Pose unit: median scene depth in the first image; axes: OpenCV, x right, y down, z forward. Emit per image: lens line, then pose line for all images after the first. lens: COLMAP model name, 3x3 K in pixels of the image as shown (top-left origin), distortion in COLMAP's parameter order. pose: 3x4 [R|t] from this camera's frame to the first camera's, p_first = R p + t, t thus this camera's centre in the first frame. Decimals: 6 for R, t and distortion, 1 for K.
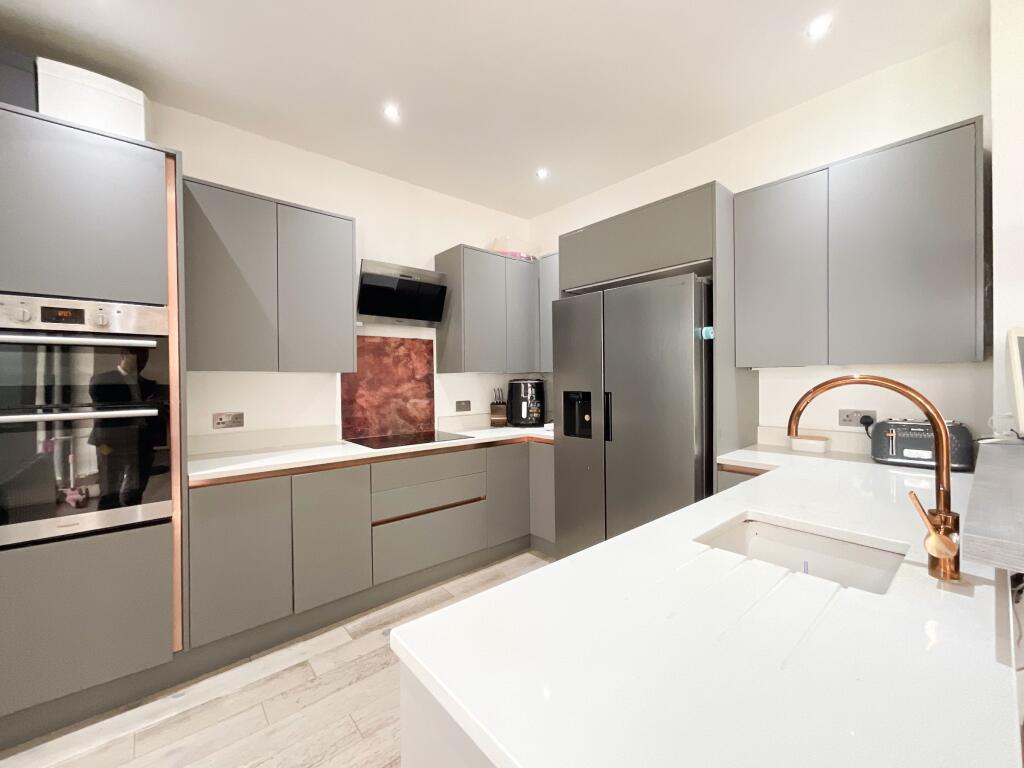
lens RADIAL K [[415.7, 0, 512.0], [0, 415.7, 384.0], [0, 0, 1]] dist [0.000984, -0.000732]
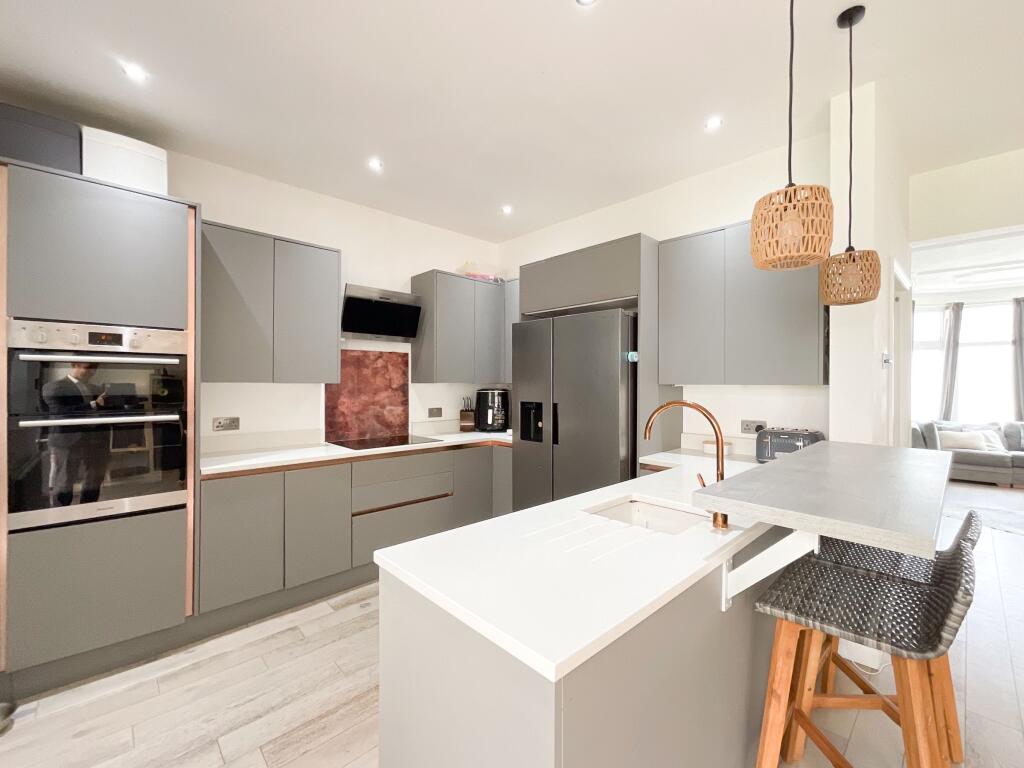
lens RADIAL K [[431.4, 0, 512.0], [0, 431.4, 384.0], [0, 0, 1]] dist [0.001289, 0.000183]
pose [[0.998962, 0.013528, 0.043505, 0.050162], [-0.013174, 0.999878, -0.008401, -0.022607], [-0.043613, 0.007819, 0.999018, -0.217929]]
